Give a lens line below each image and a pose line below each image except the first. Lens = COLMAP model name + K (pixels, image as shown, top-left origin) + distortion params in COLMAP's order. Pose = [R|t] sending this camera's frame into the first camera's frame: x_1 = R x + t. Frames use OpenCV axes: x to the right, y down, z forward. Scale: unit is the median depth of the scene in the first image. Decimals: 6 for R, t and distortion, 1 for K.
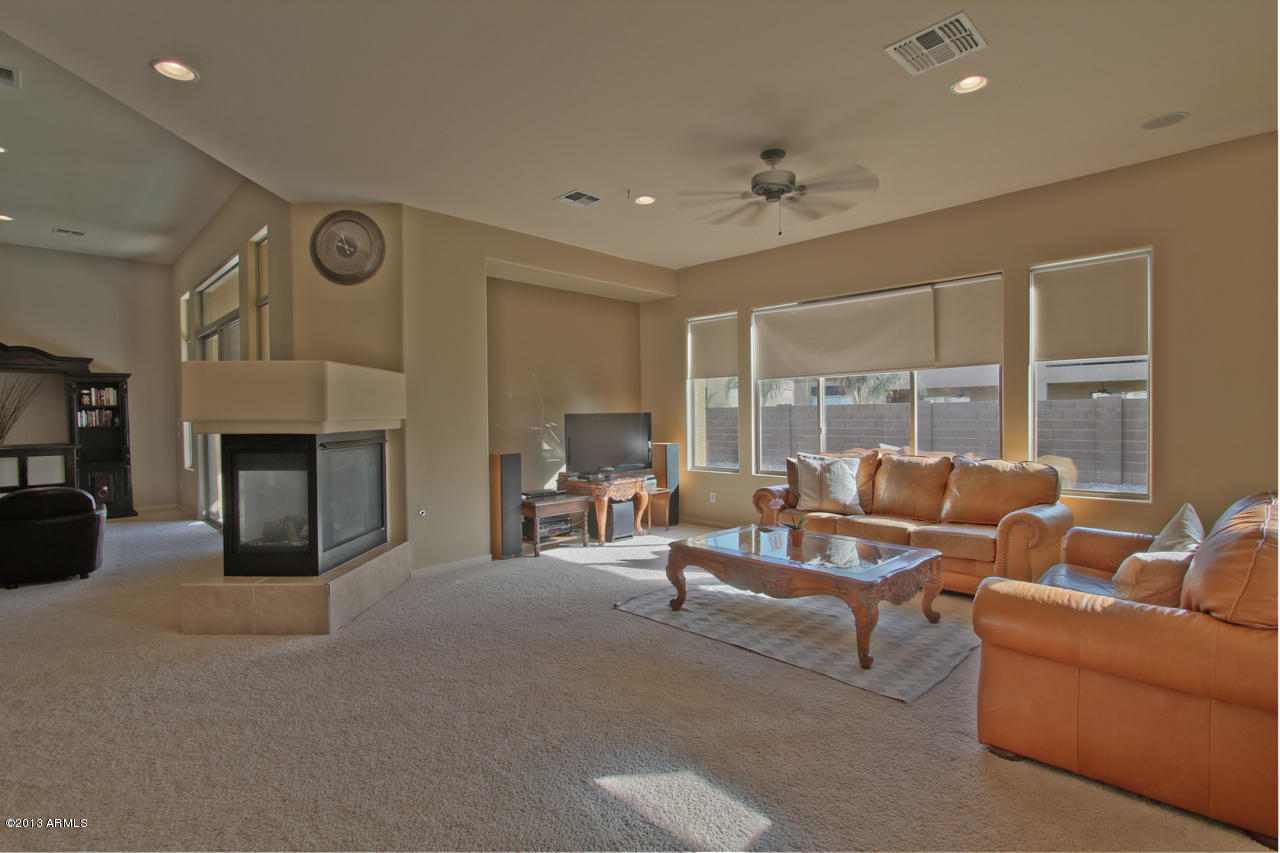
lens RADIAL K [[598.8, 0, 637.5], [0, 598.8, 429.8], [0, 0, 1]] dist [-0.015643, 0.001738]
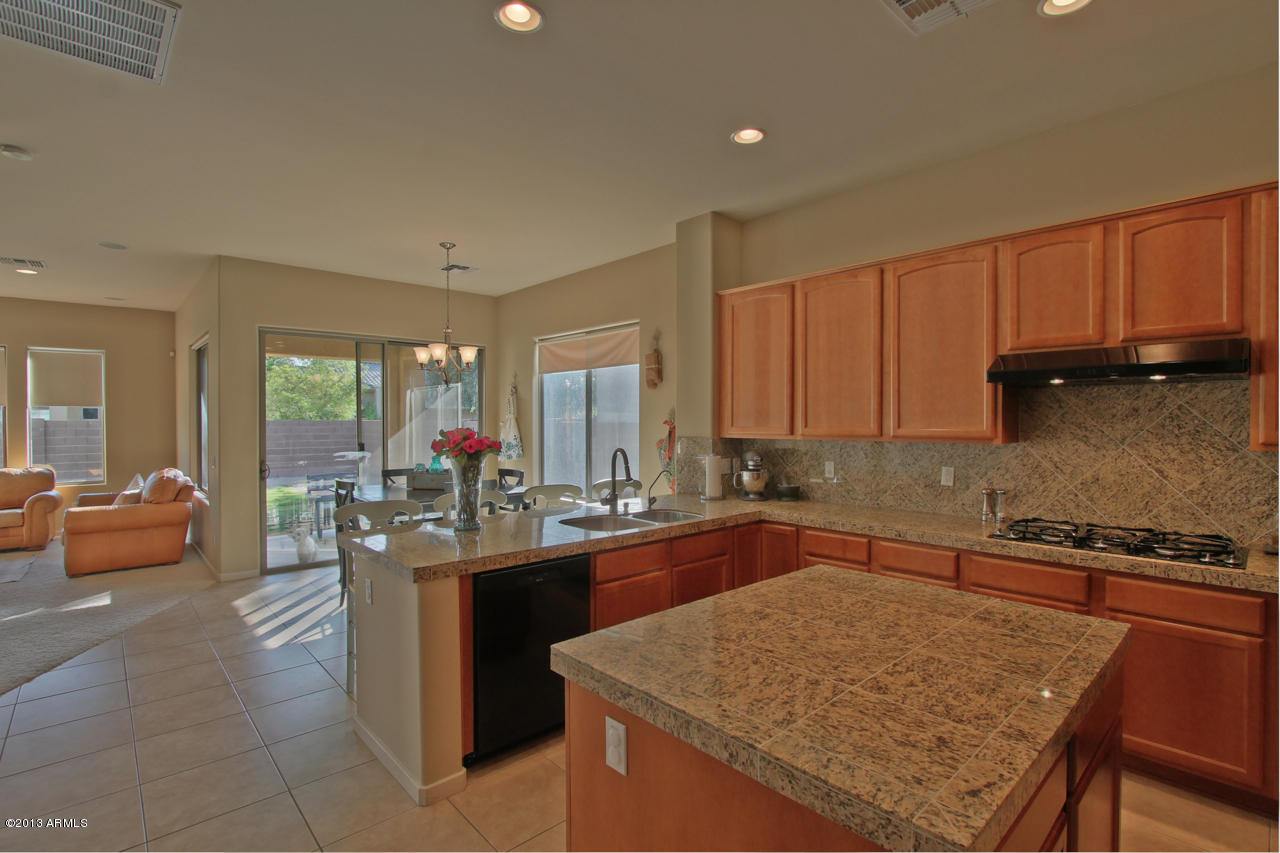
lens RADIAL K [[598.8, 0, 640.9], [0, 598.8, 426.2], [0, 0, 1]] dist [-0.015643, 0.001738]
pose [[0.053616, 0.003364, 0.998556, -0.613009], [0.026255, 0.999644, -0.004778, -0.005118], [-0.998216, 0.026474, 0.053509, -0.536033]]
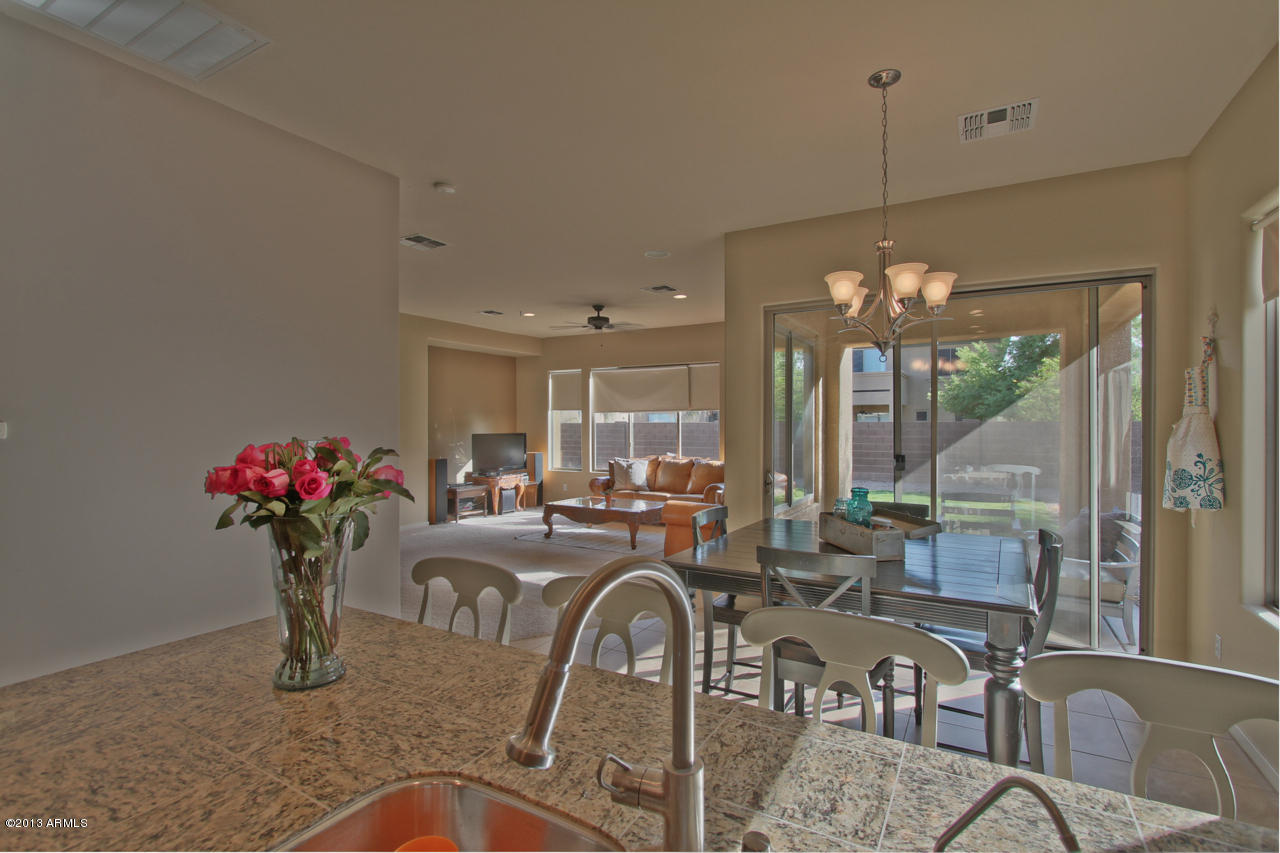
lens RADIAL K [[598.8, 0, 634.7], [0, 598.8, 426.1], [0, 0, 1]] dist [-0.015643, 0.001738]
pose [[0.968962, 0.010512, 0.246988, -0.089297], [-0.004451, 0.999675, -0.025085, -0.008501], [-0.247171, 0.023207, 0.968694, -0.588003]]
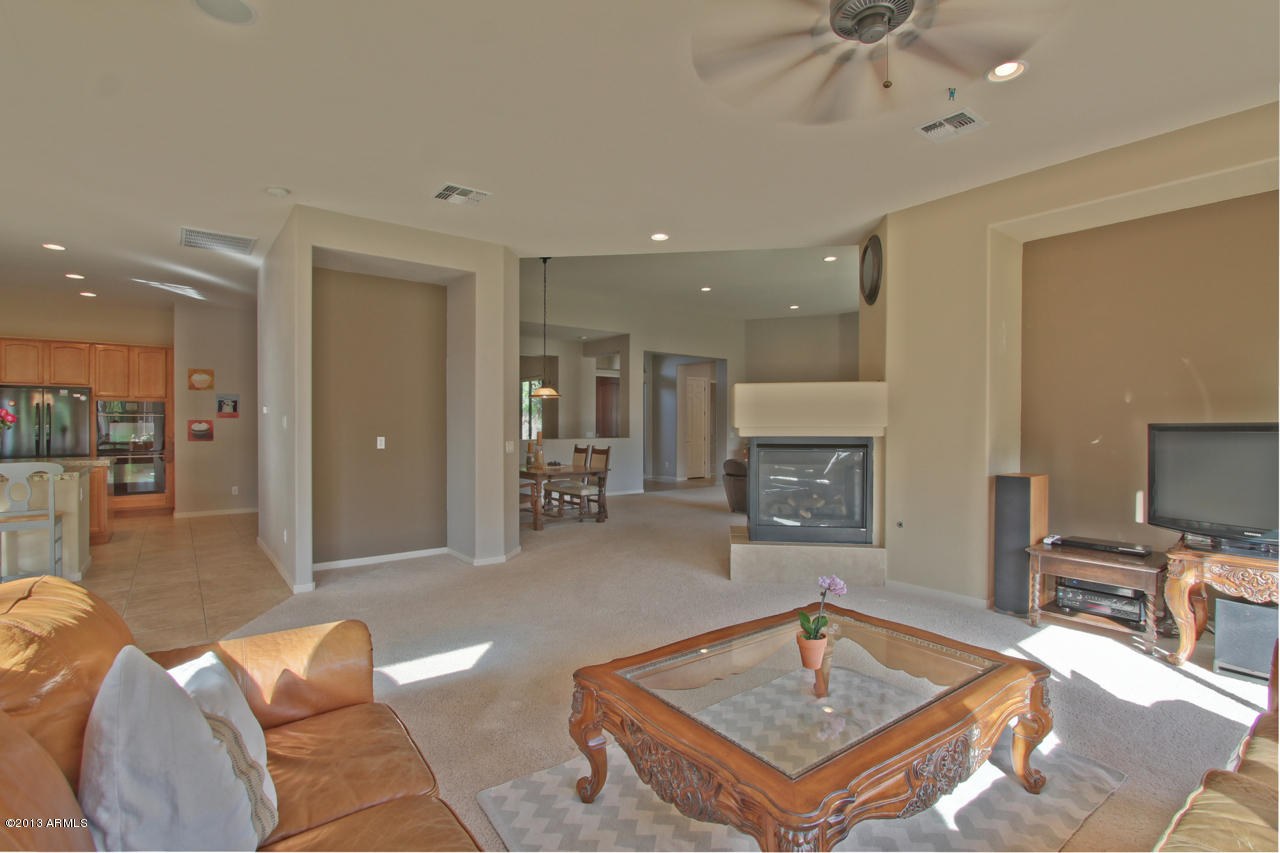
lens RADIAL K [[598.8, 0, 636.4], [0, 598.8, 427.6], [0, 0, 1]] dist [-0.015643, 0.001738]
pose [[-0.133157, 0.019487, -0.990903, 0.483731], [-0.023541, 0.999462, 0.022819, -0.021491], [0.990815, 0.026365, -0.132627, 0.522832]]
